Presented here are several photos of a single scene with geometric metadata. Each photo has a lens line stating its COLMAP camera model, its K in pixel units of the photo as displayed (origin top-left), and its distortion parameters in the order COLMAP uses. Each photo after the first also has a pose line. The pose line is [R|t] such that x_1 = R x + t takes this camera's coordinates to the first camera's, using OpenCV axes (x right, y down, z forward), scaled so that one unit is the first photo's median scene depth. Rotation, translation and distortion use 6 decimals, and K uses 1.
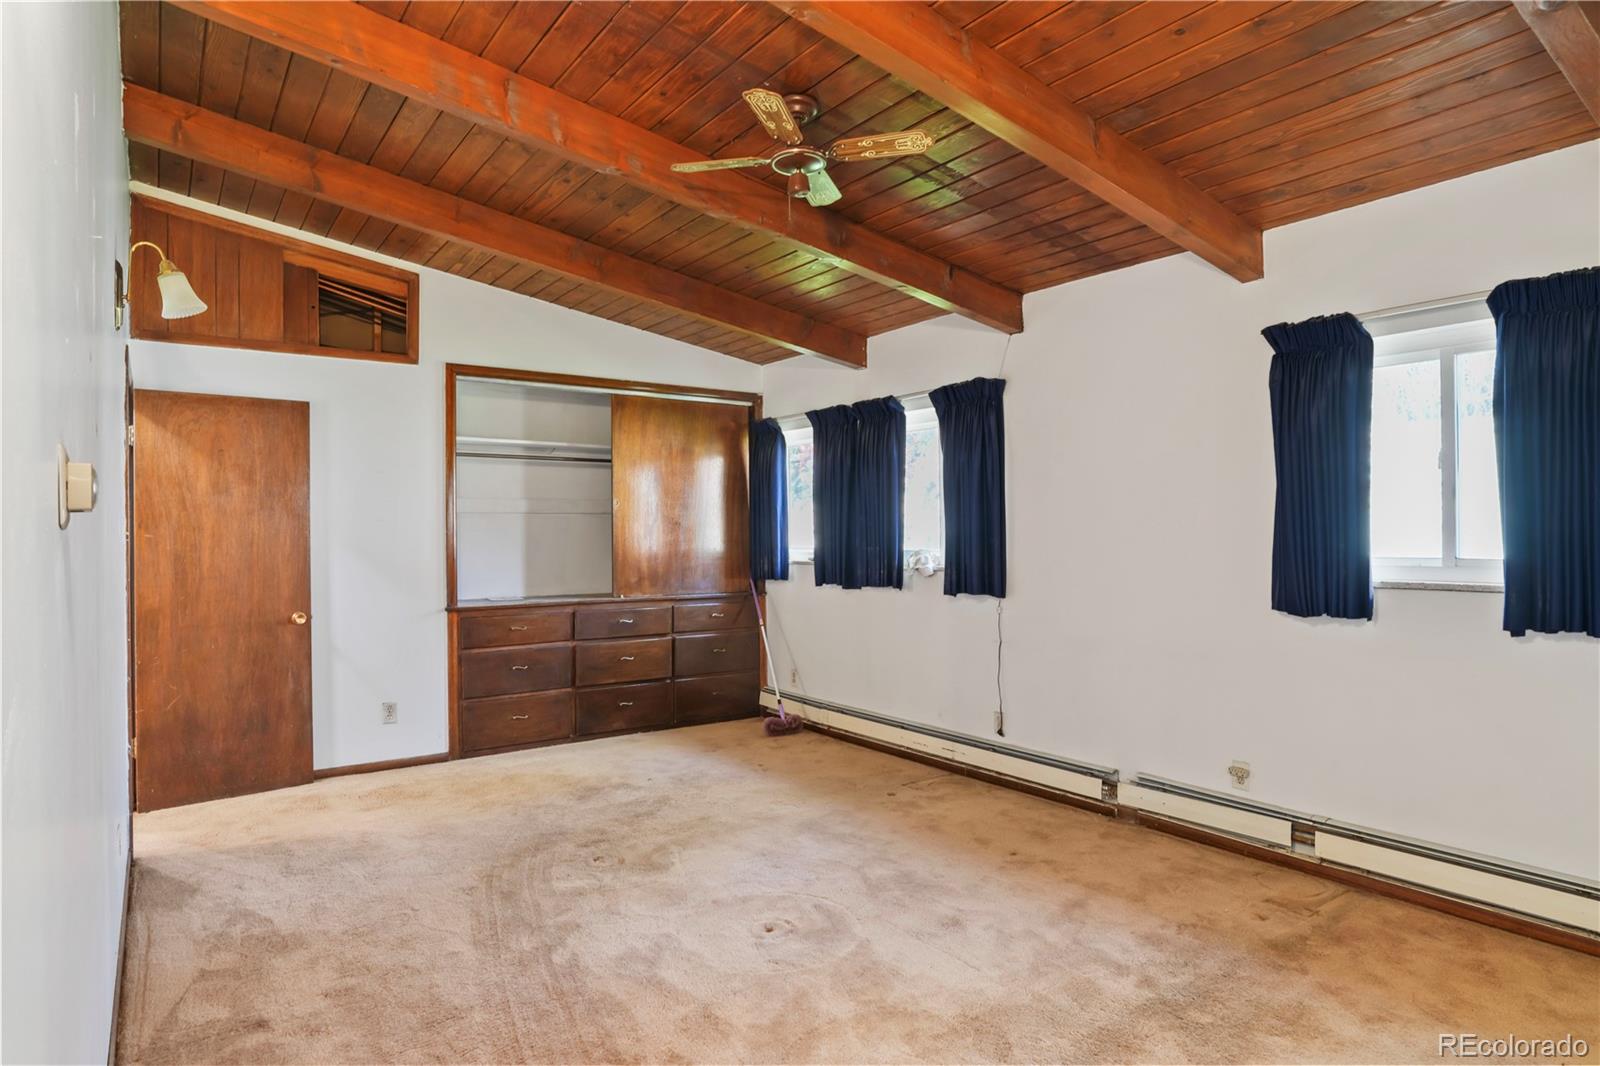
lens RADIAL K [[902.8, 0, 793.3], [0, 902.8, 532.9], [0, 0, 1]] dist [-0.064846, 0.036608]
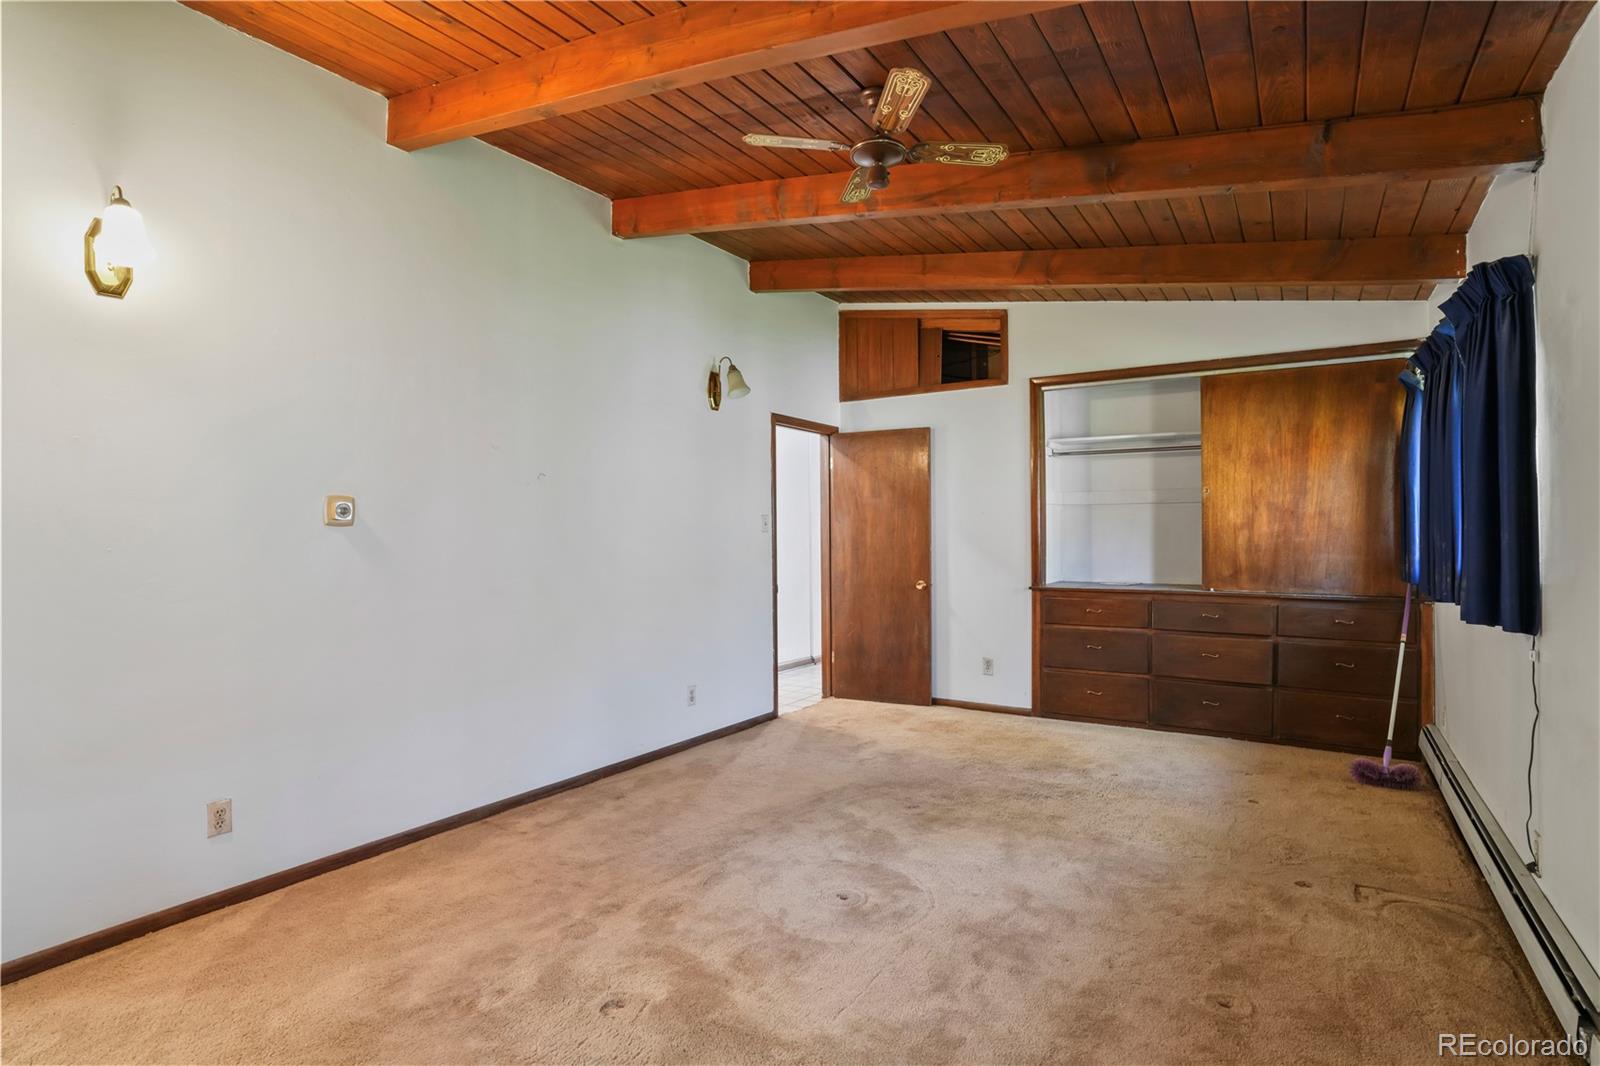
lens RADIAL K [[771.8, 0, 796.1], [0, 771.8, 532.8], [0, 0, 1]] dist [-0.070225, 0.025346]
pose [[0.365679, 0.010005, -0.930687, 0.479068], [0.005176, 0.999905, 0.012783, -0.001650], [0.930727, -0.009492, 0.365593, 0.375204]]
